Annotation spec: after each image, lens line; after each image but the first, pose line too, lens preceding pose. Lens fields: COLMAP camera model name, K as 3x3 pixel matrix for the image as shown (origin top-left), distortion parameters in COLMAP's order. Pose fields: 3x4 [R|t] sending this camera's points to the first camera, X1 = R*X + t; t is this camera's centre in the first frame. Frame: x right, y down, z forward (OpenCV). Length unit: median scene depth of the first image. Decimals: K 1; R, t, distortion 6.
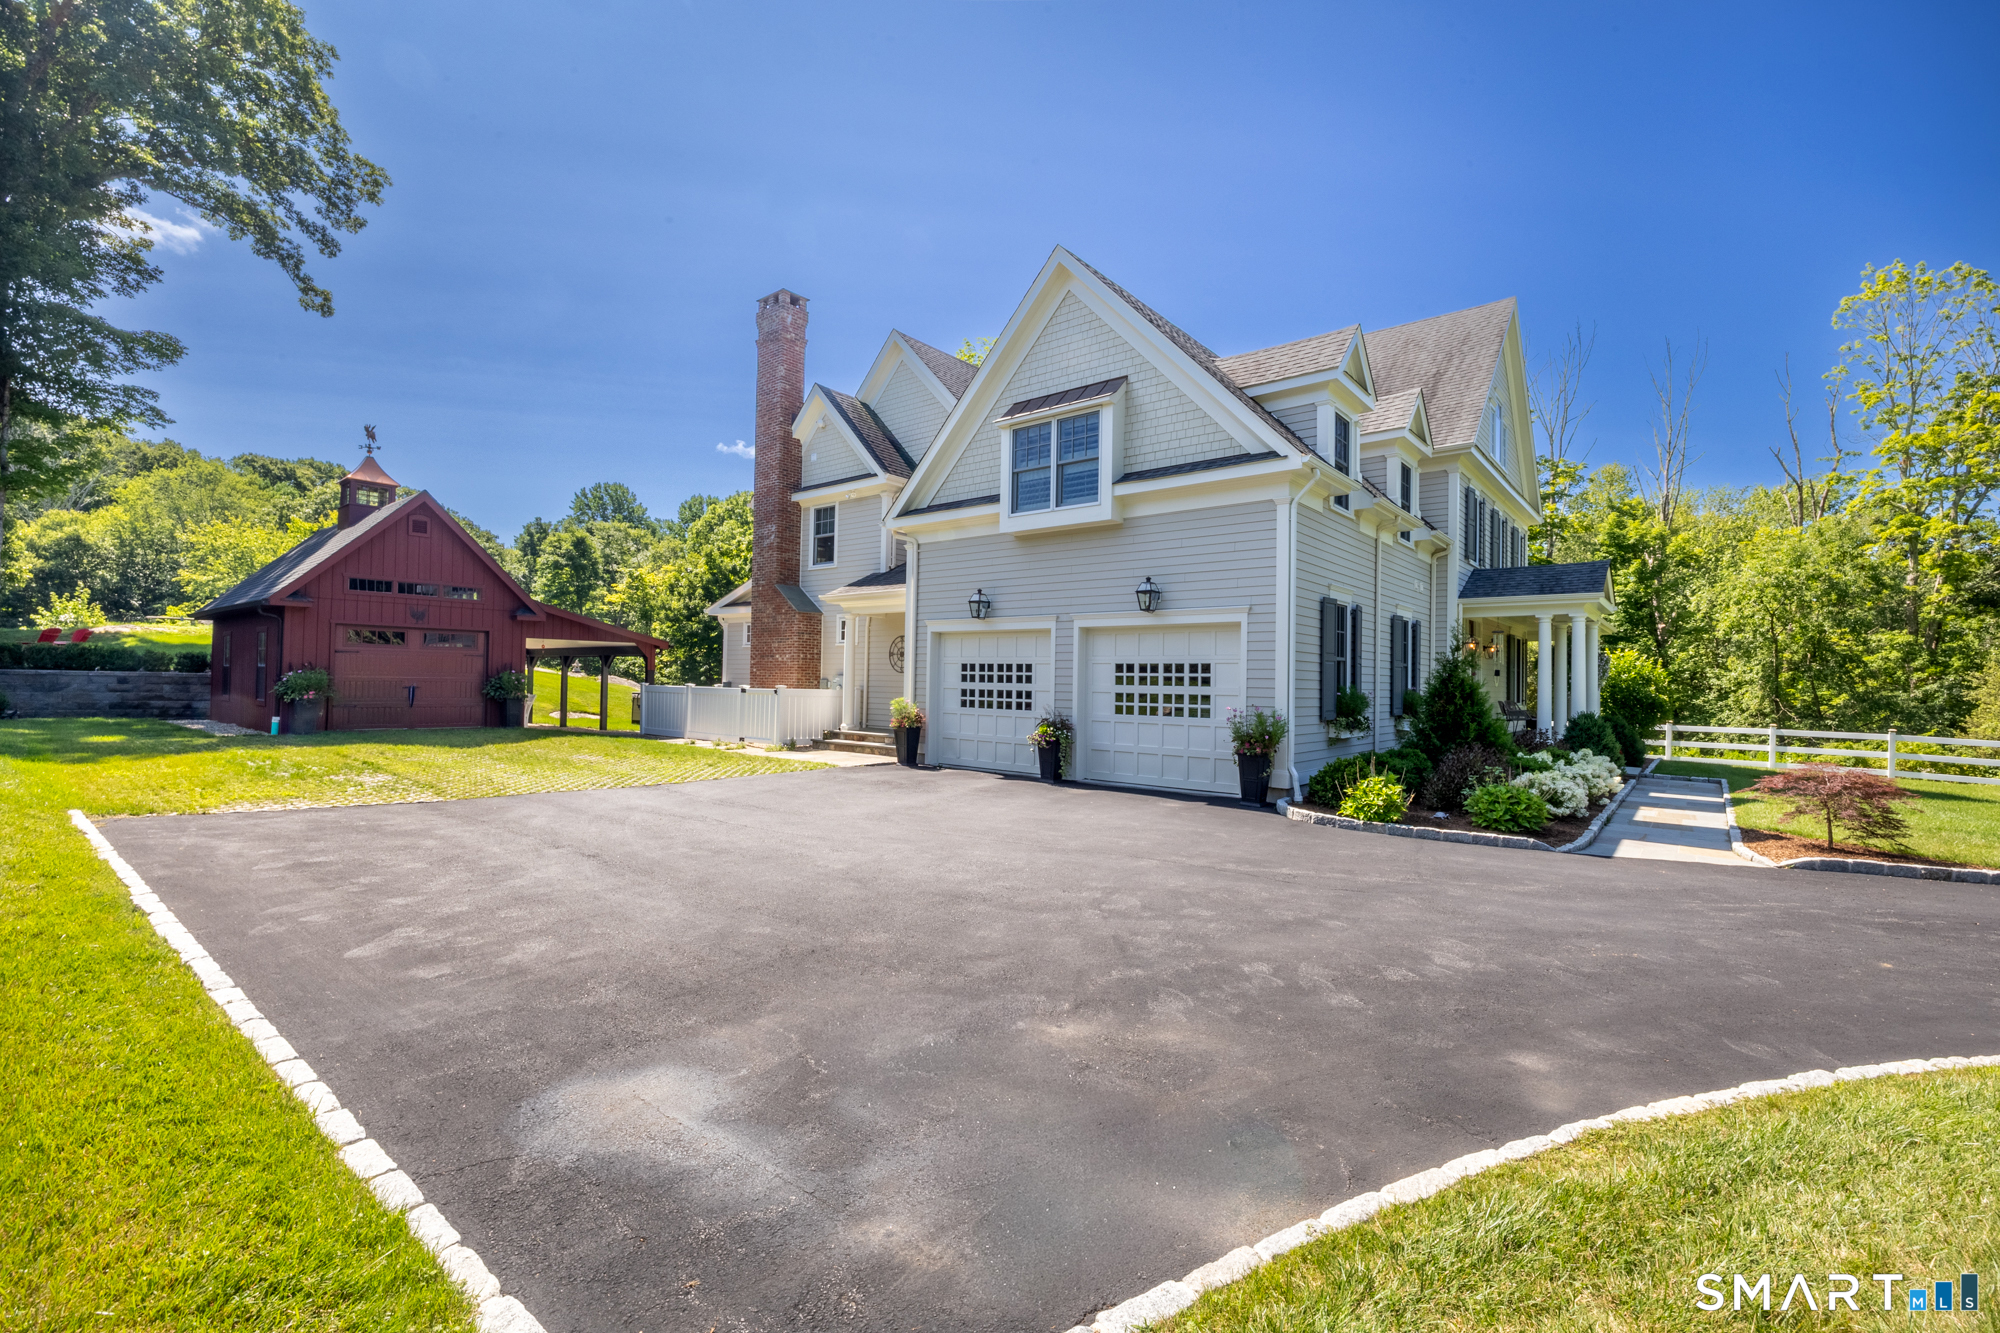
lens RADIAL K [[860.4, 0, 1003.9], [0, 860.4, 663.4], [0, 0, 1]] dist [0.000597, 0.000029]
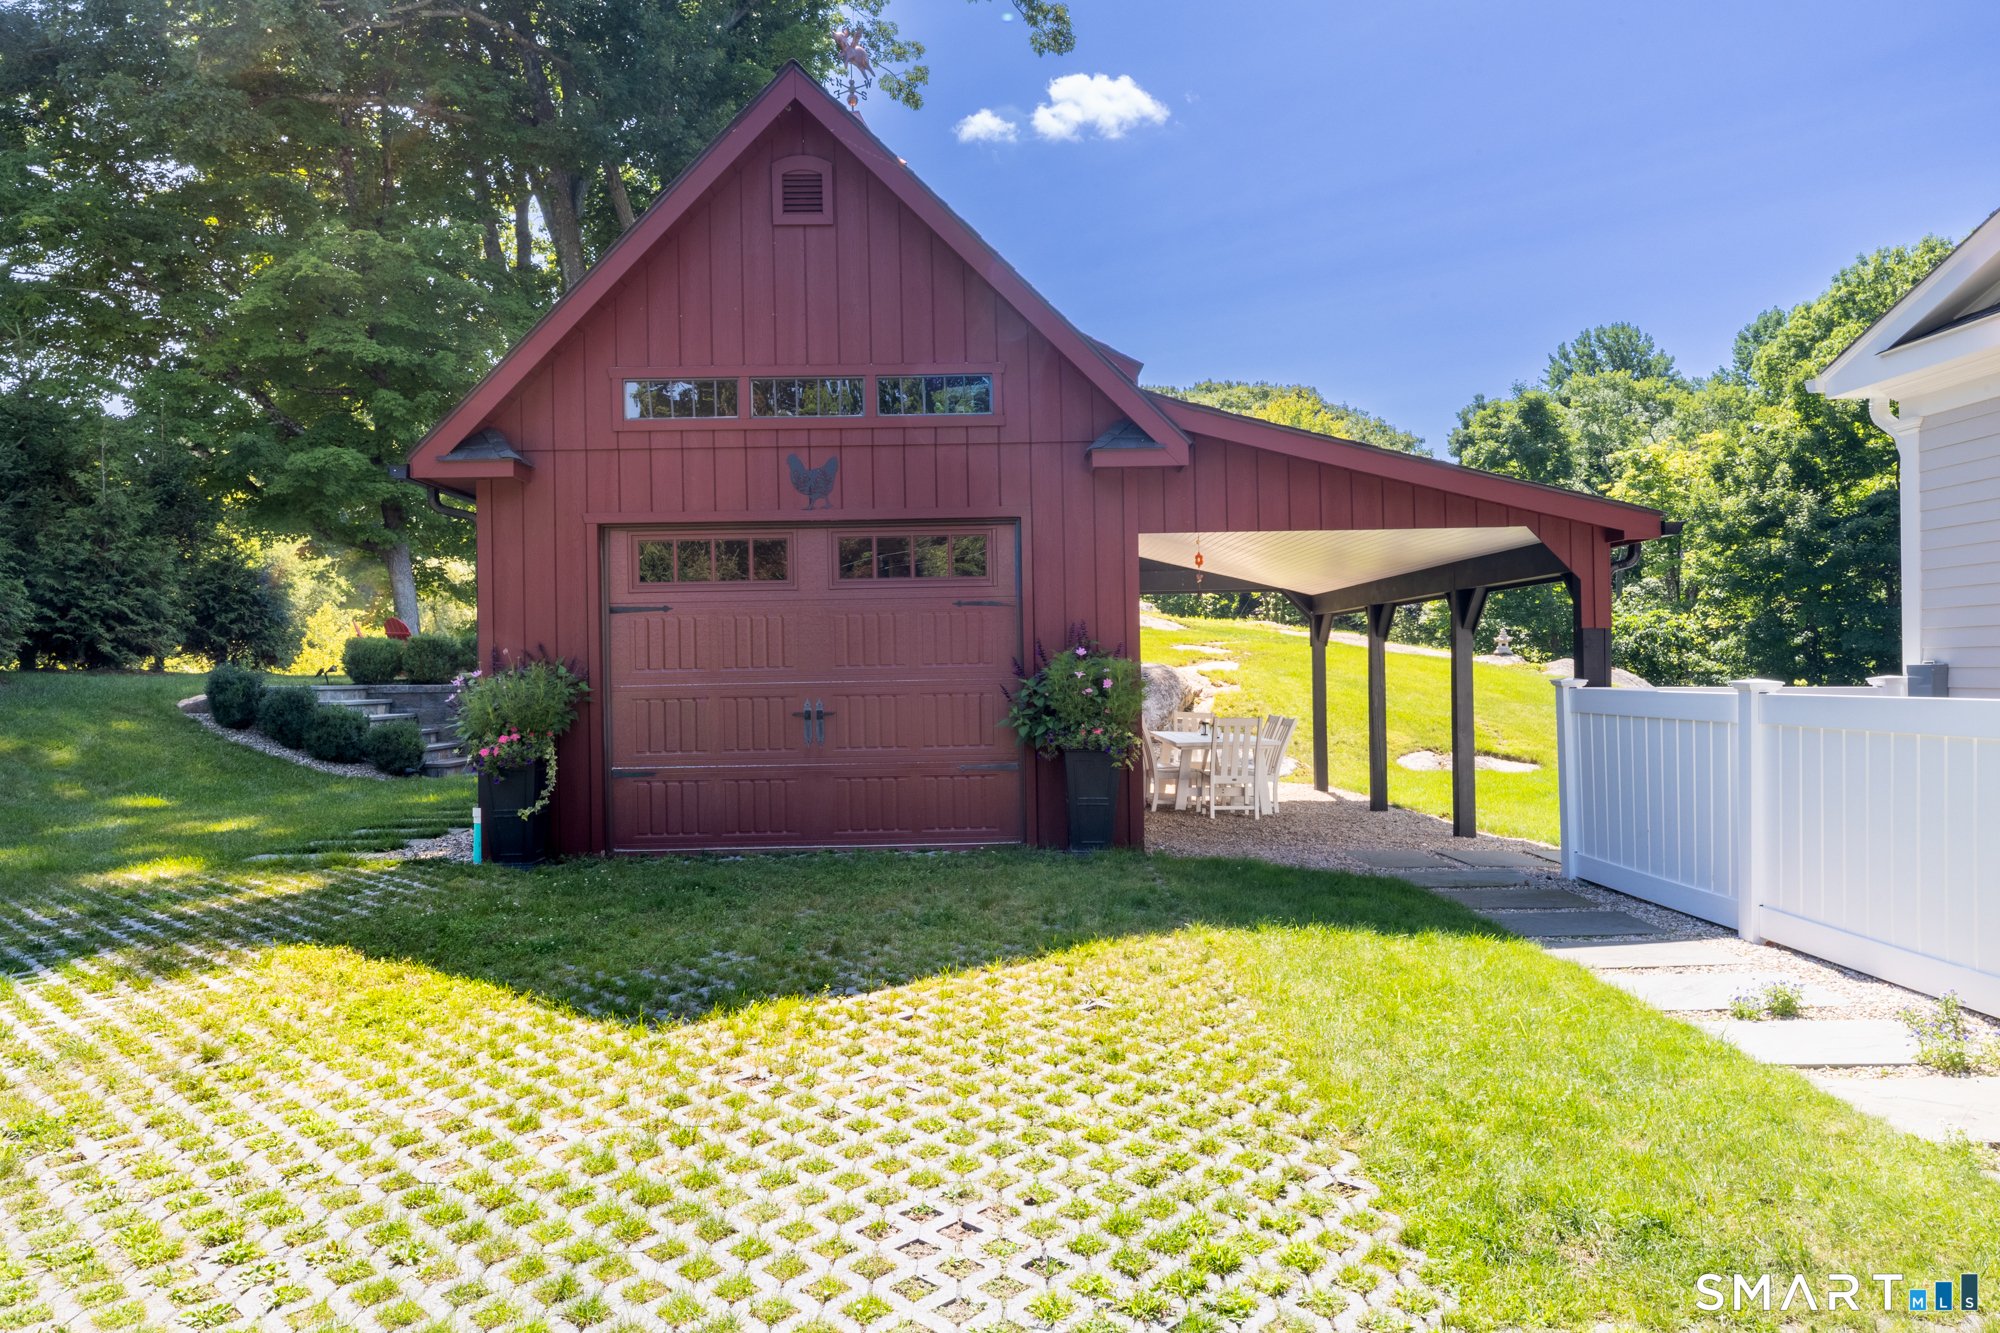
lens RADIAL K [[1392.5, 0, 1001.6], [0, 1392.5, 664.8], [0, 0, 1]] dist [-0.001540, 0.001775]
pose [[0.655560, -0.030424, -0.754530, -0.071734], [0.042542, 0.999089, -0.003323, 0.004290], [0.753944, -0.029920, 0.656257, 0.200111]]
